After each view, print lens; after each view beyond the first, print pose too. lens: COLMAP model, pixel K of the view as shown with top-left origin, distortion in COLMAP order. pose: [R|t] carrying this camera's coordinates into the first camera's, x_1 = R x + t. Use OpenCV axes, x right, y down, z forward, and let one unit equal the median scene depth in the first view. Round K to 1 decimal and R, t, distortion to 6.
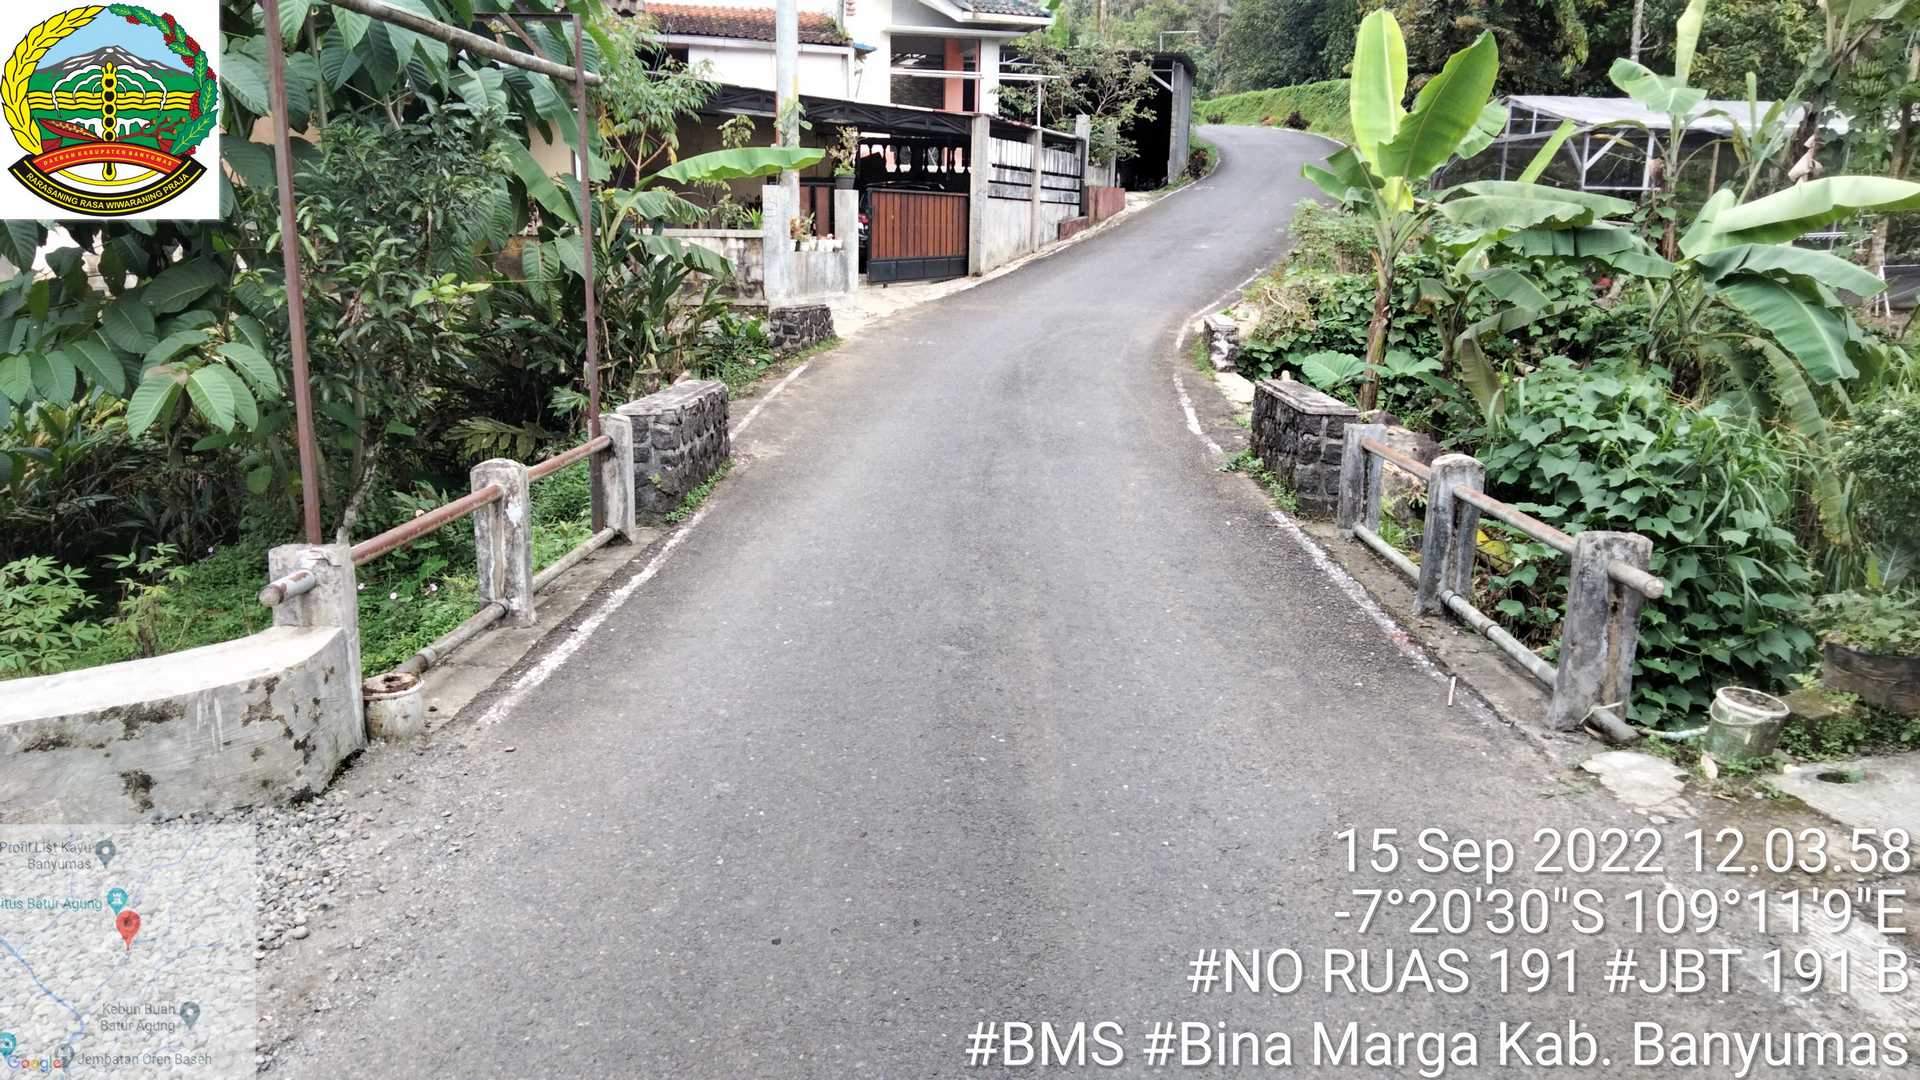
lens RADIAL K [[1397.2, 0, 960.2], [0, 1397.2, 541.6], [0, 0, 1]] dist [0.028566, 0.002909]
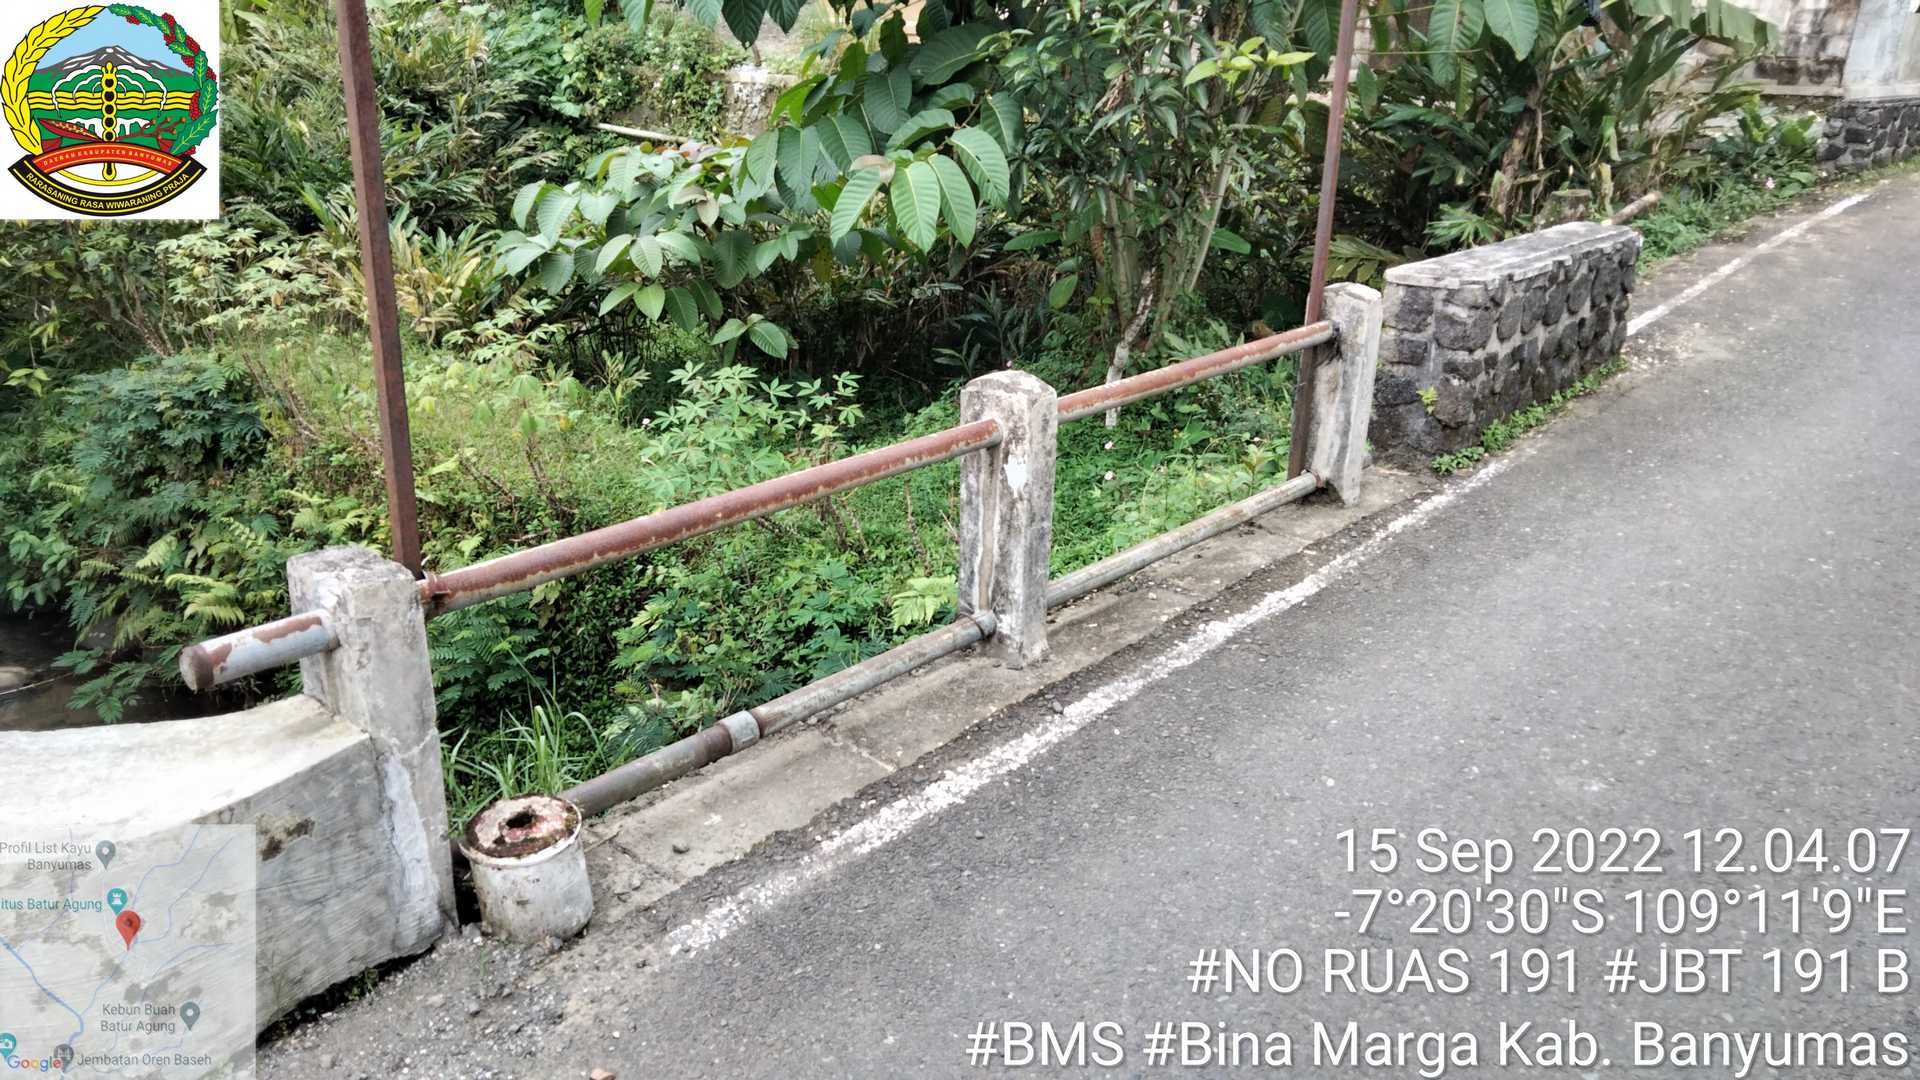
lens RADIAL K [[1397.2, 0, 951.9], [0, 1397.2, 541.8], [0, 0, 1]] dist [0.028566, 0.002909]
pose [[0.760796, 0.229619, -0.607013, 0.003773], [-0.138446, 0.971210, 0.193866, -0.055426], [0.634052, -0.063454, 0.770682, 0.311987]]
